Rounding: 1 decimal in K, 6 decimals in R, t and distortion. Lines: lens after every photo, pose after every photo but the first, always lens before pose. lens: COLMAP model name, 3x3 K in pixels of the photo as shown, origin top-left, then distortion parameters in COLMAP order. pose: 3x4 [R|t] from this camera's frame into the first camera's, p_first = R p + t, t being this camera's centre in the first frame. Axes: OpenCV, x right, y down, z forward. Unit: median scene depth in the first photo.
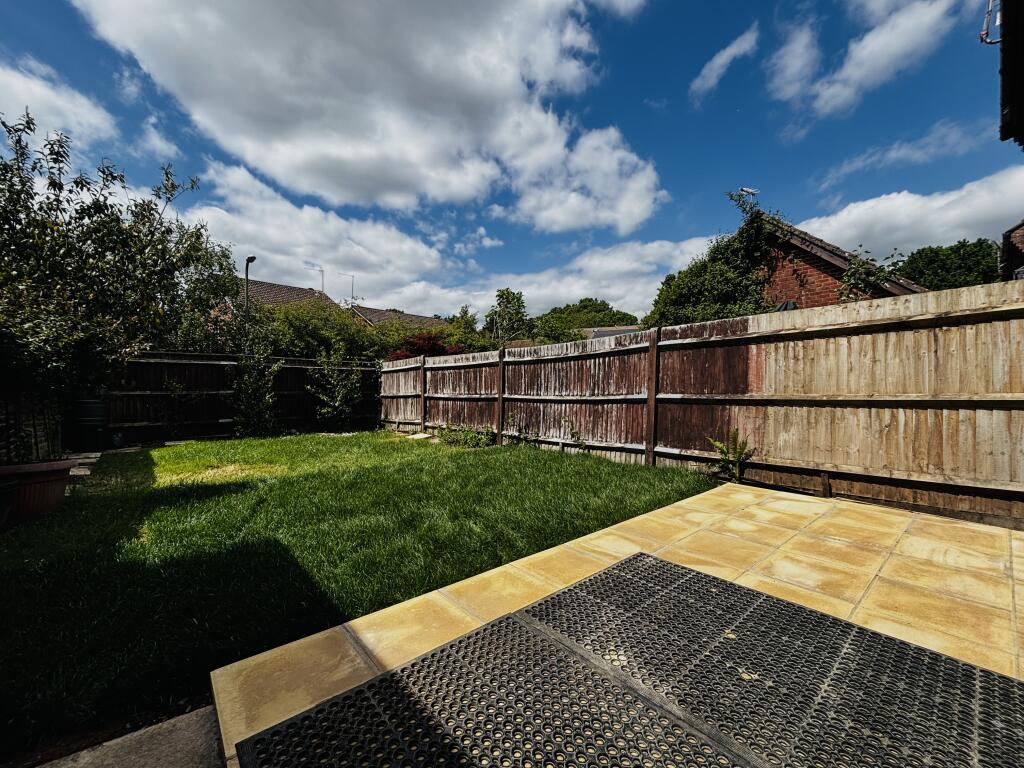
lens RADIAL K [[413.1, 0, 507.0], [0, 413.1, 383.9], [0, 0, 1]] dist [-0.000696, -0.000230]
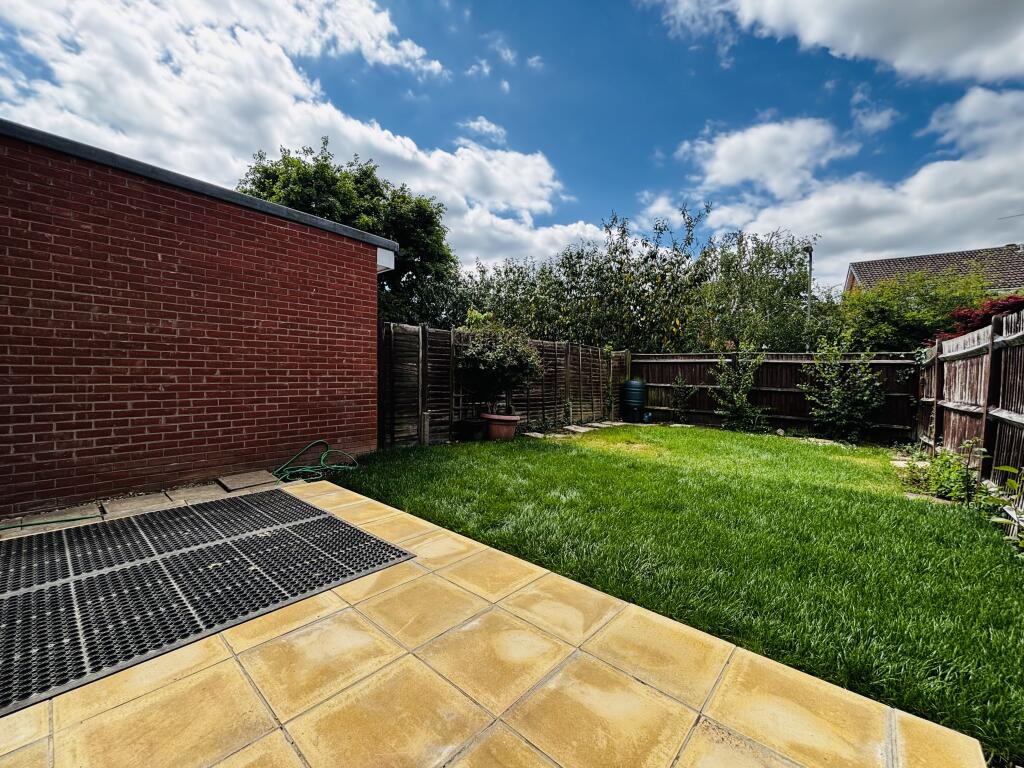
lens RADIAL K [[413.1, 0, 507.0], [0, 413.1, 383.9], [0, 0, 1]] dist [-0.000696, -0.000230]
pose [[0.148257, 0.027330, -0.988571, 0.695792], [-0.016095, 0.999552, 0.025220, -0.013322], [0.988818, 0.012172, 0.148630, 0.567370]]
